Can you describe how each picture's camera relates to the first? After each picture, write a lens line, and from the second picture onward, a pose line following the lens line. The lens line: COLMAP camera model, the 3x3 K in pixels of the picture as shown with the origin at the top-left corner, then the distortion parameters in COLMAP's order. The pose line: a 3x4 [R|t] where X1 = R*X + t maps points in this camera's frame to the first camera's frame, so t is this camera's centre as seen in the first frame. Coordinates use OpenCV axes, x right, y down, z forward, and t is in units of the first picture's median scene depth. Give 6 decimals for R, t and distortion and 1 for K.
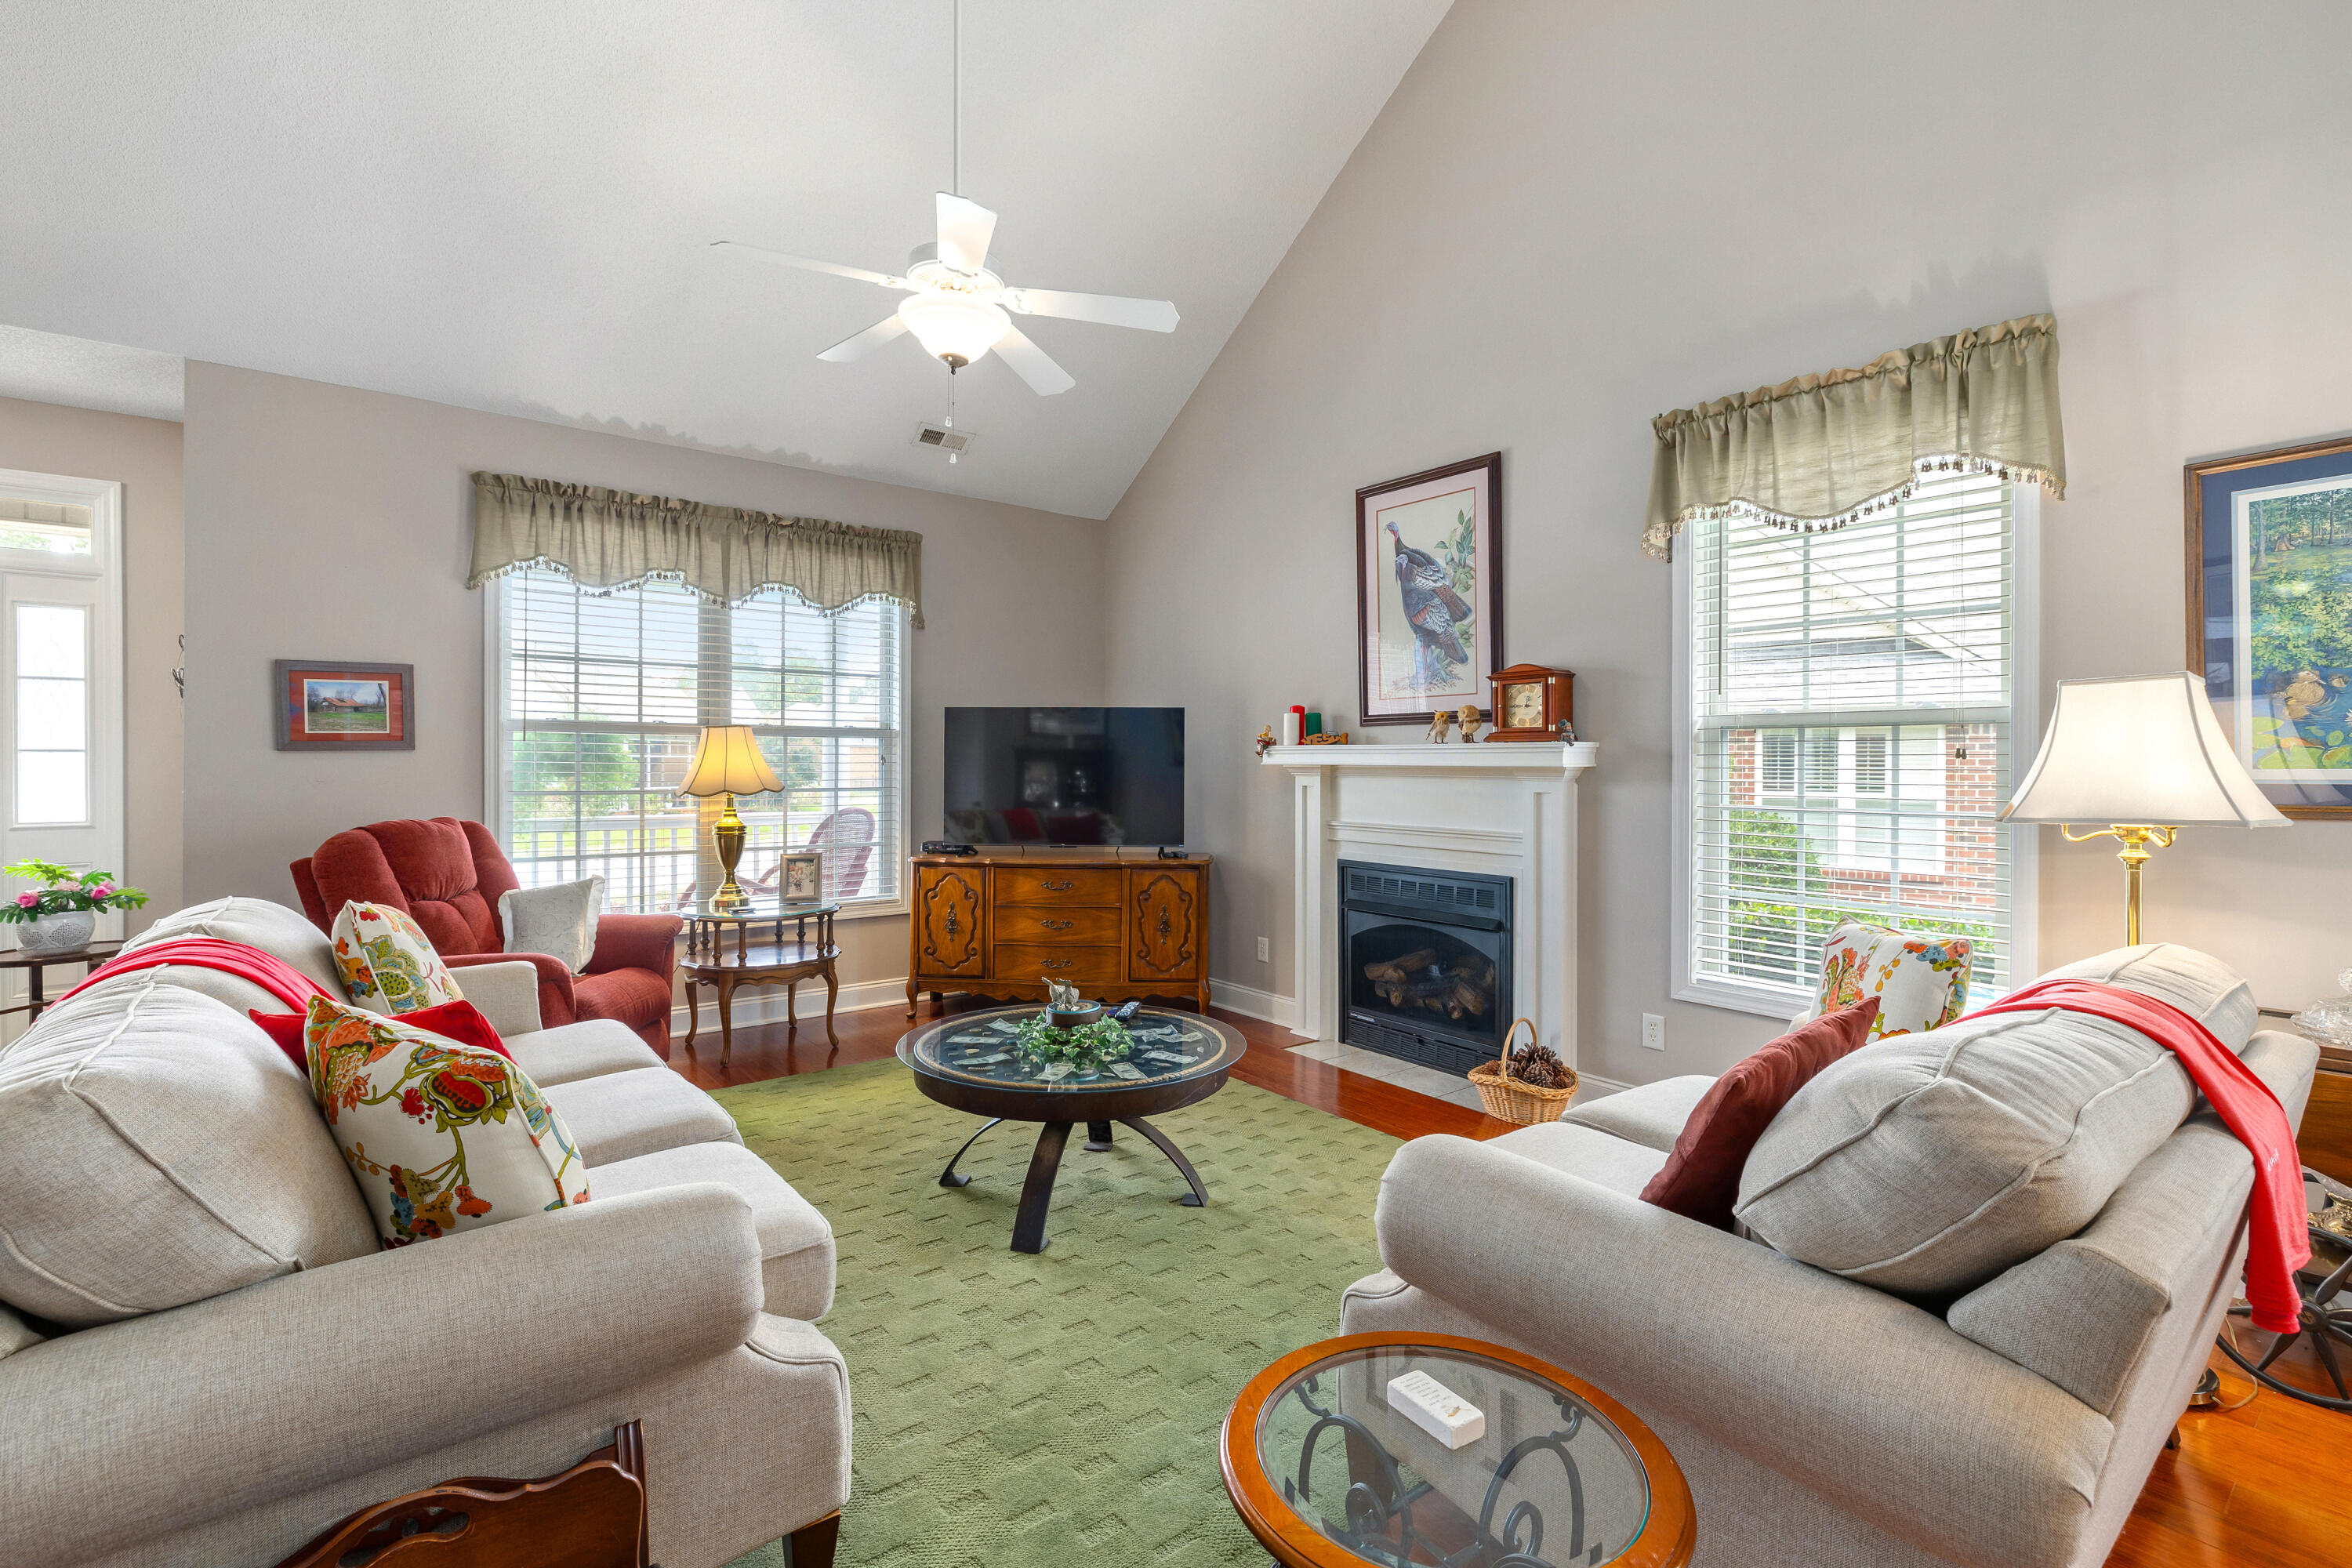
lens RADIAL K [[1042.0, 0, 1177.7], [0, 1042.0, 769.3], [0, 0, 1]] dist [0.000035, 0.000471]
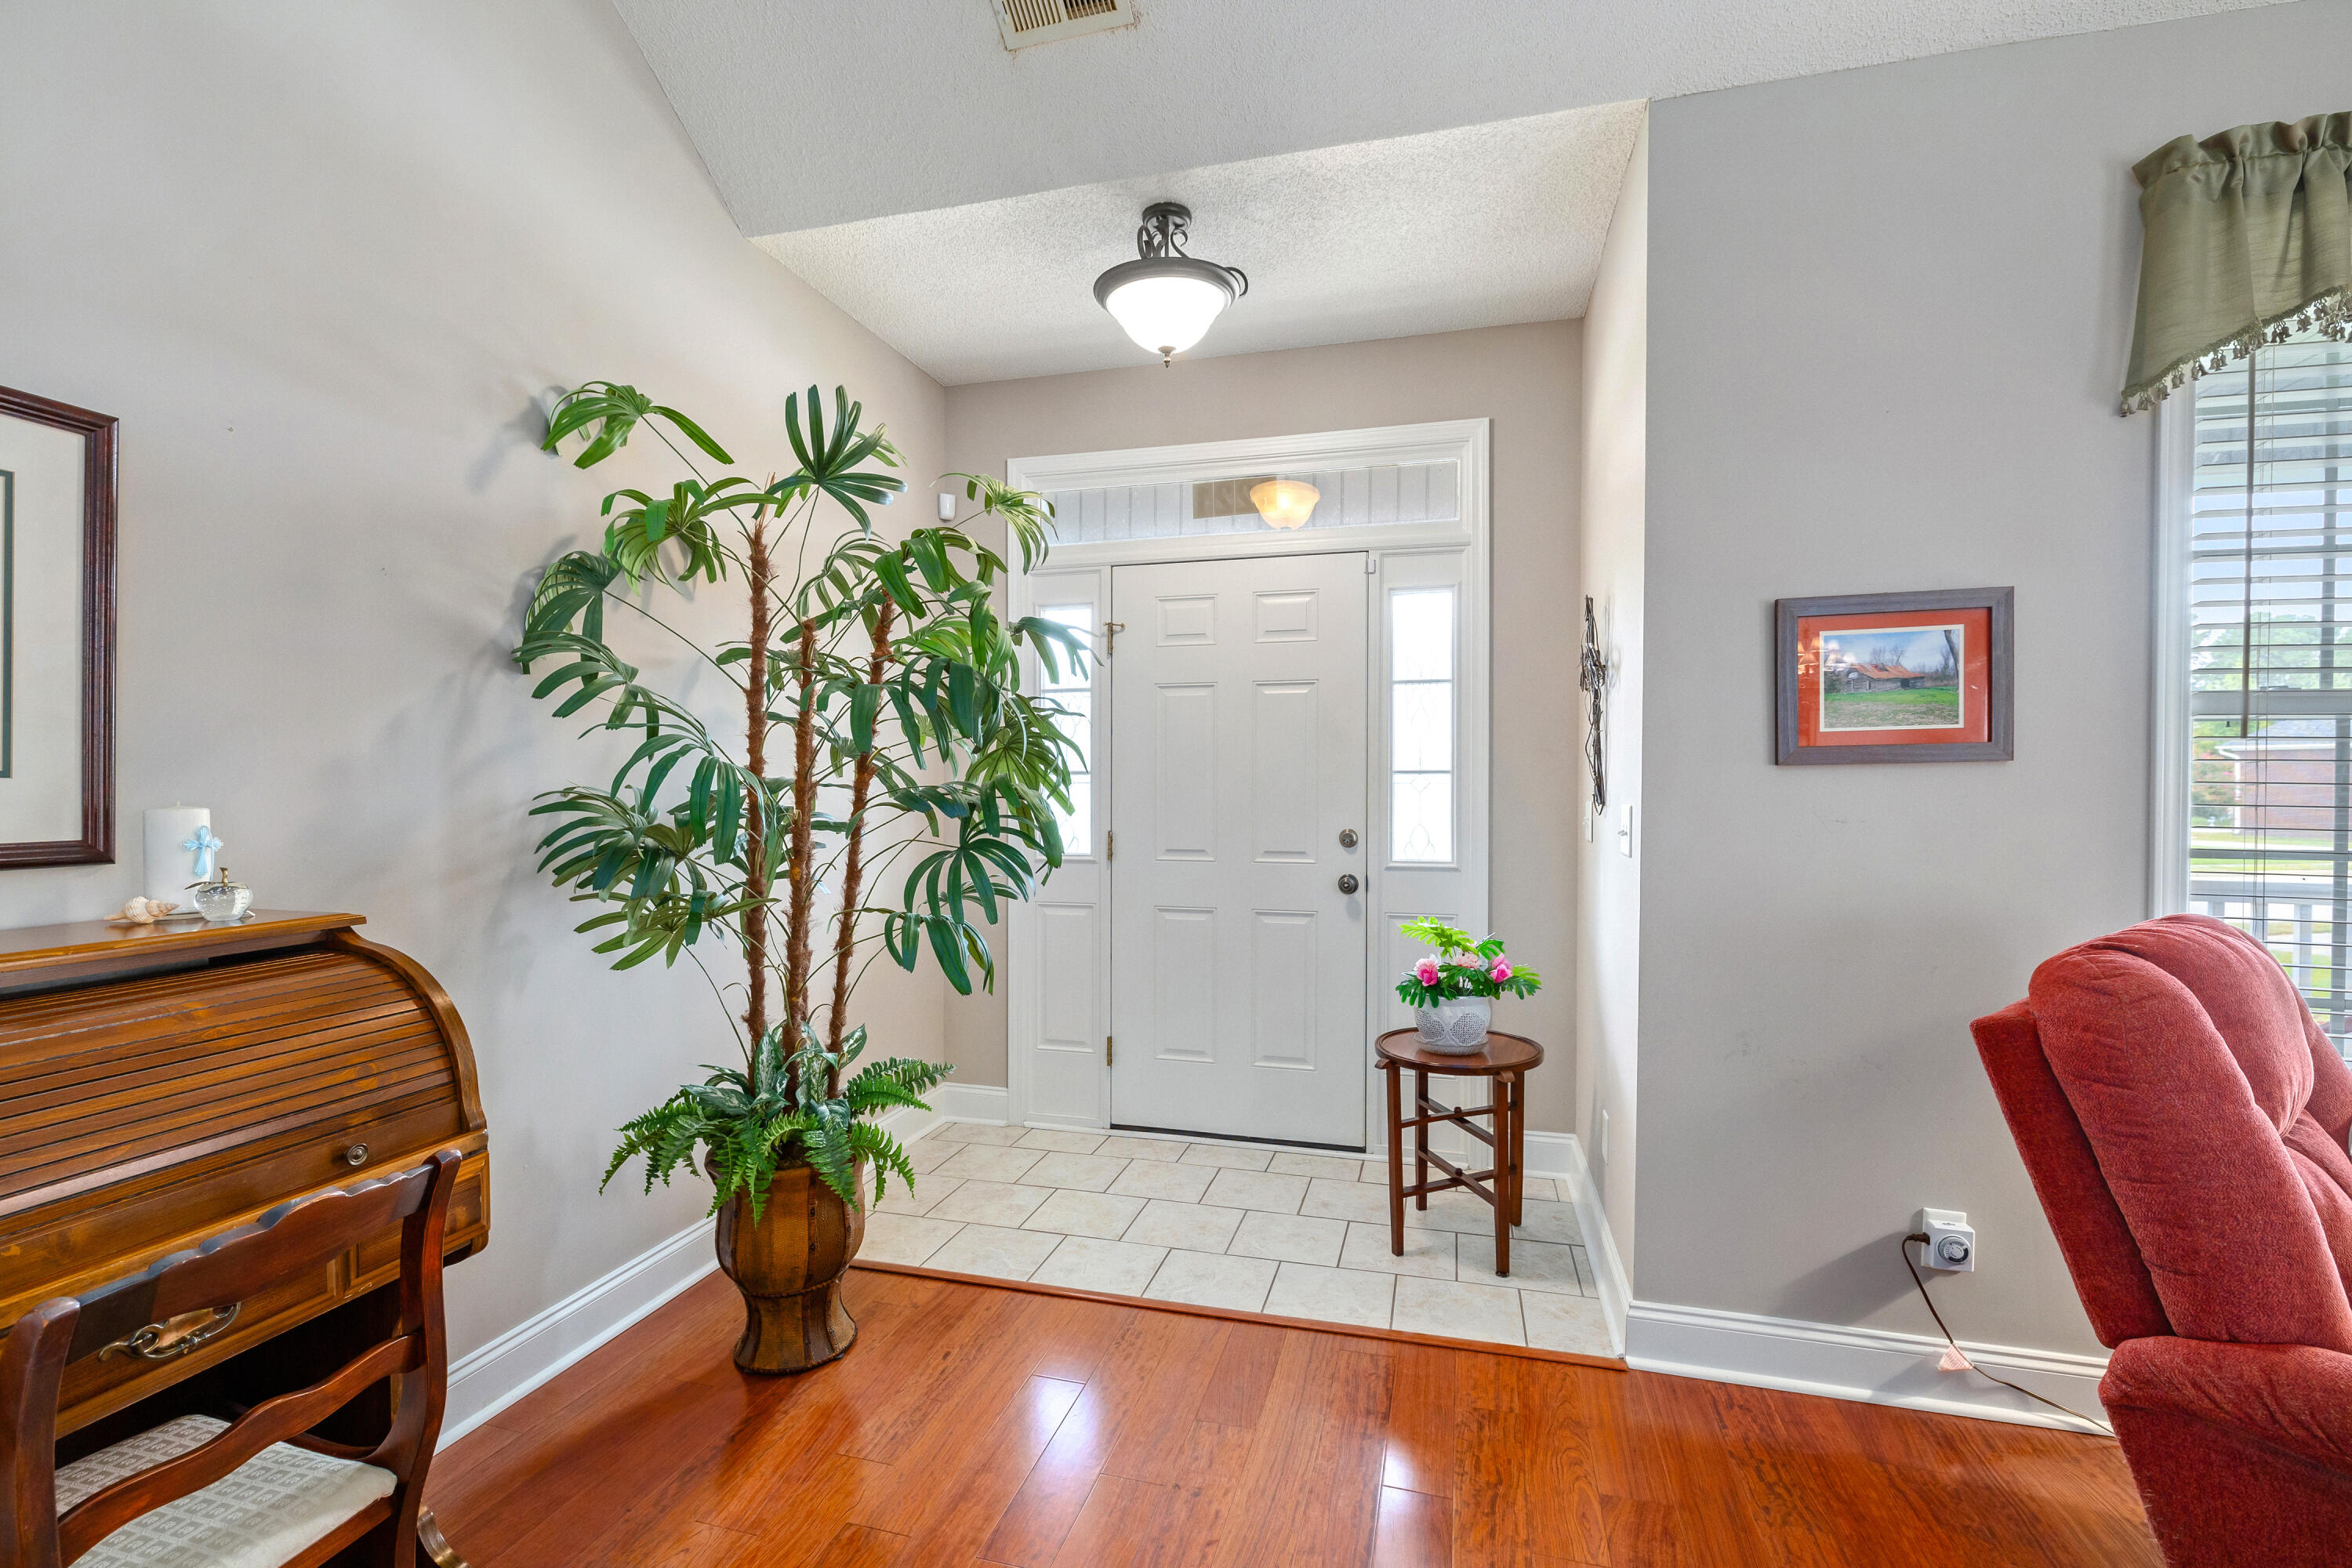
lens RADIAL K [[1033.7, 0, 1167.0], [0, 1033.7, 778.2], [0, 0, 1]] dist [-0.000788, 0.000147]
pose [[0.588118, -0.007177, -0.808743, -0.557063], [-0.007060, 0.999877, -0.014007, -0.000598], [0.808744, 0.013947, 0.587995, 0.379690]]
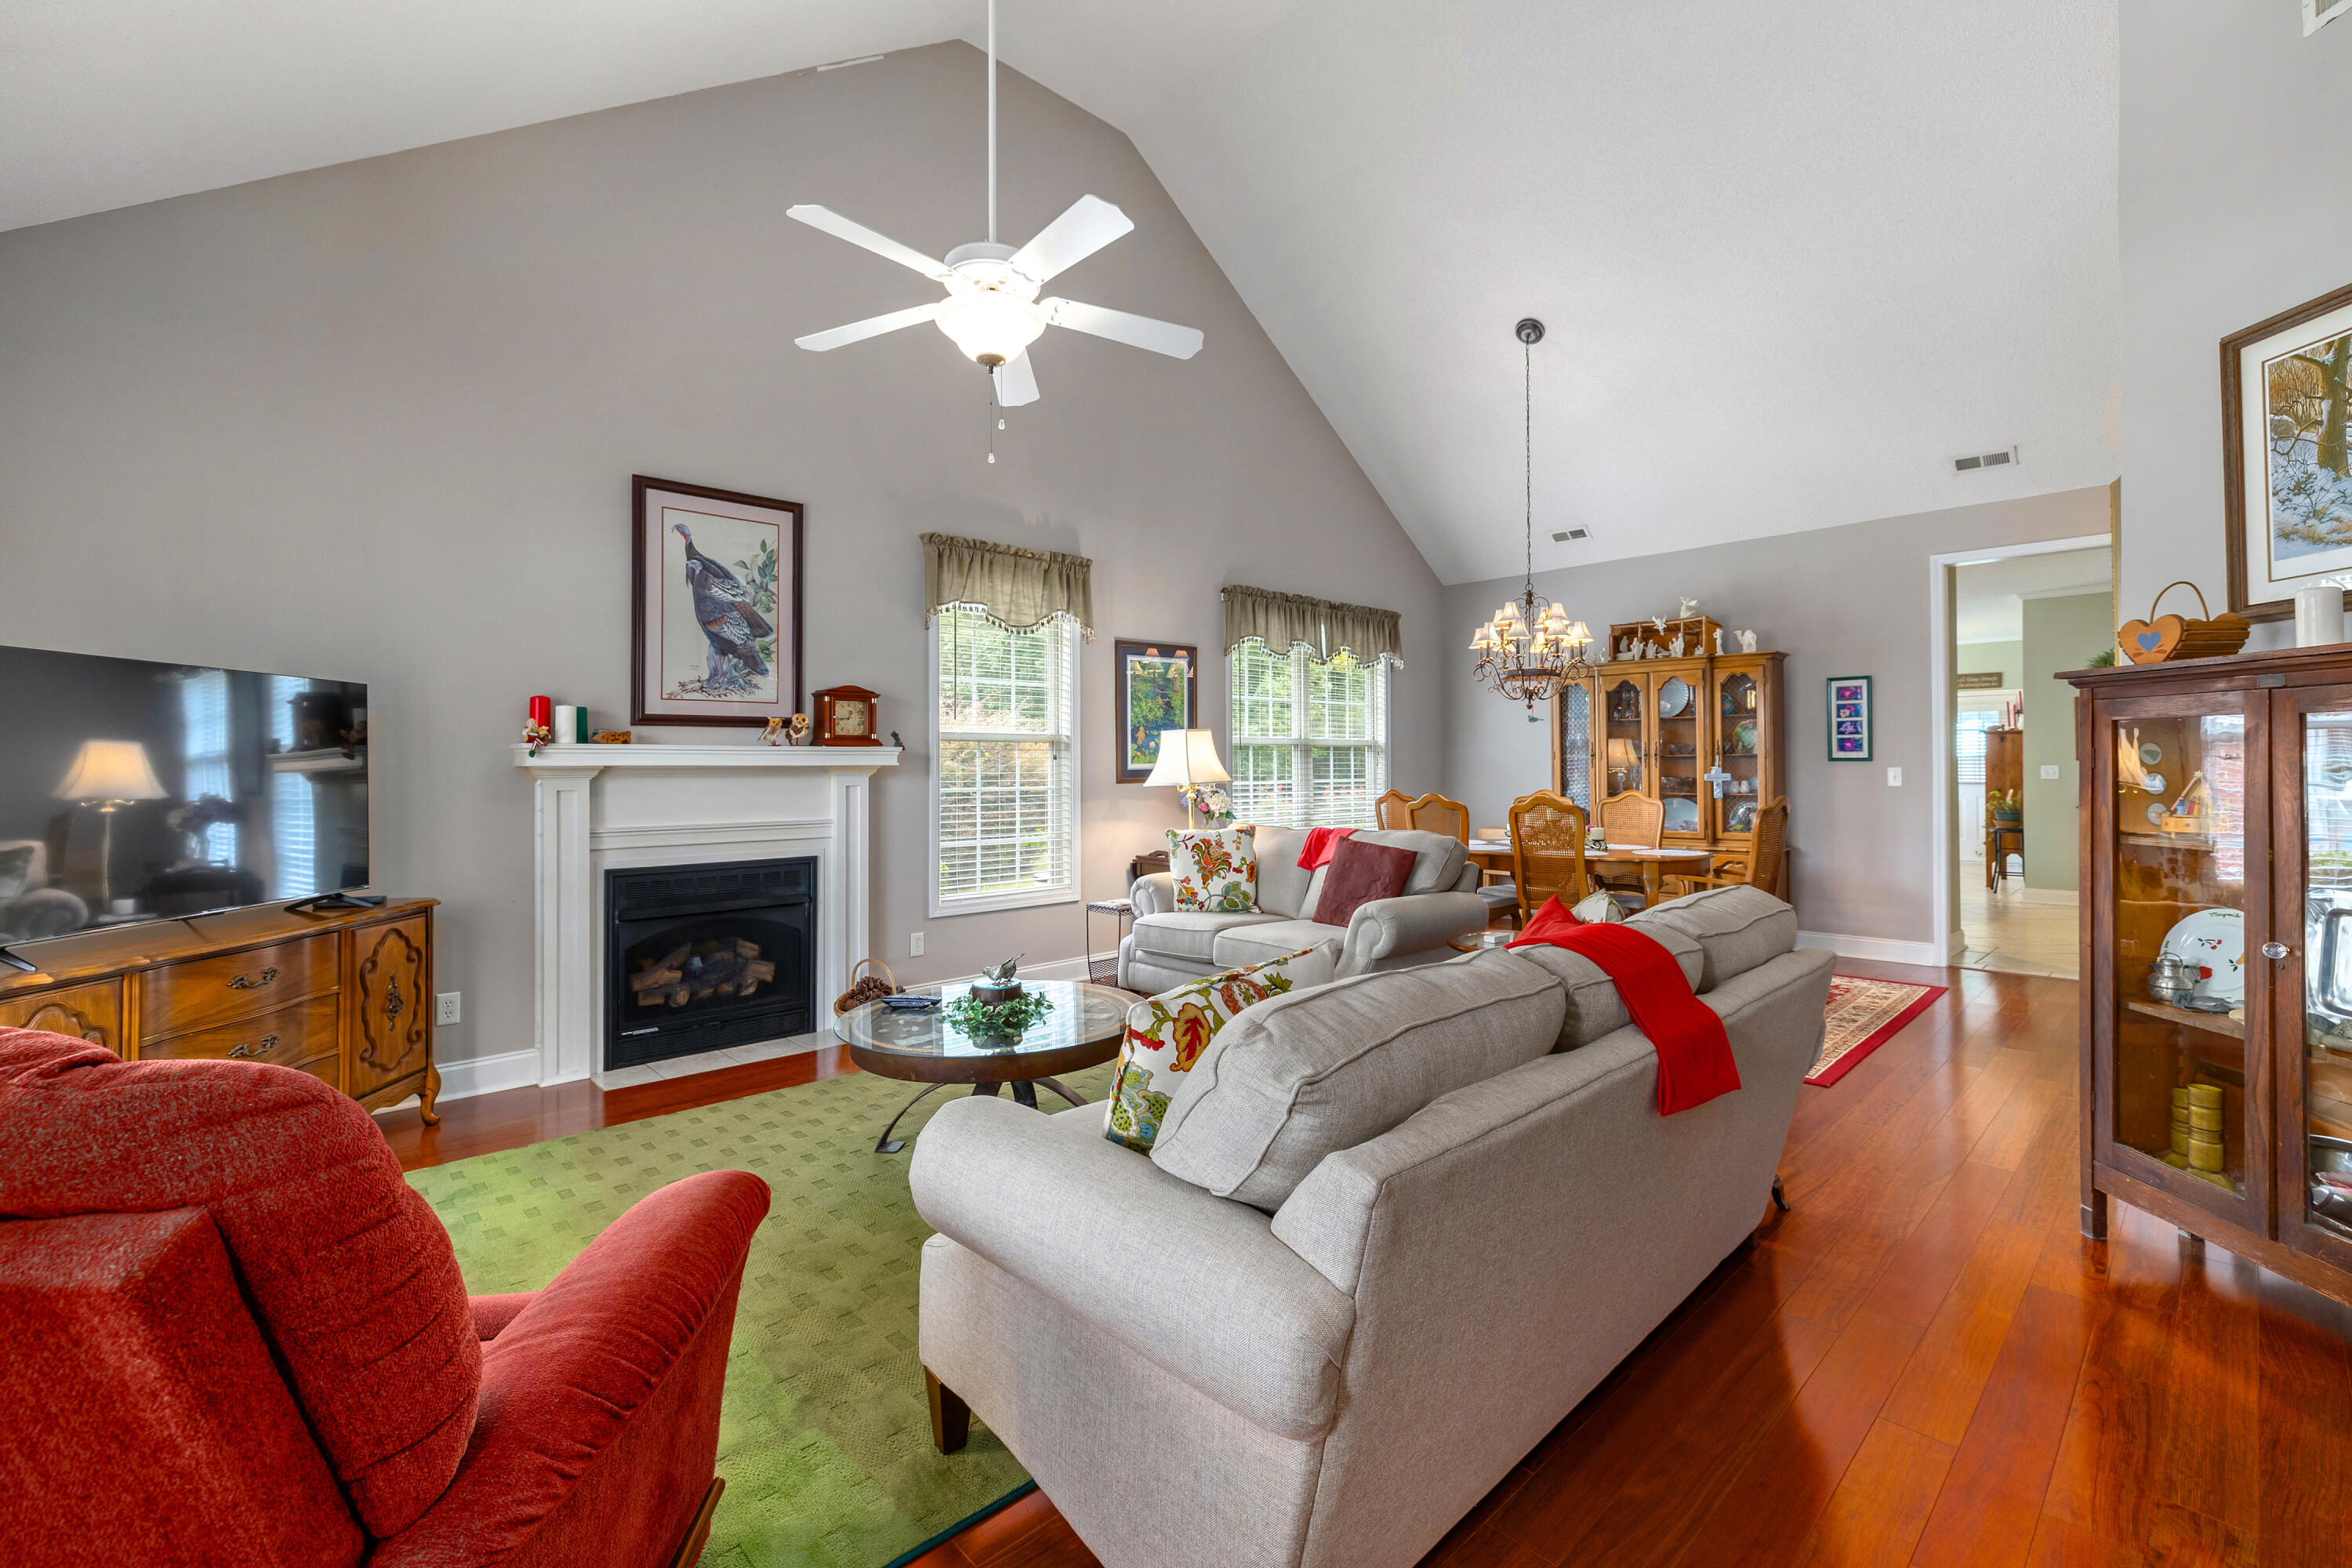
lens RADIAL K [[1029.6, 0, 1169.1], [0, 1029.6, 751.5], [0, 0, 1]] dist [0.001274, 0.000002]
pose [[-0.084985, 0.004147, 0.996374, -0.857412], [0.006012, 0.999975, -0.003649, -0.011679], [-0.996364, 0.005680, -0.085008, 0.640483]]
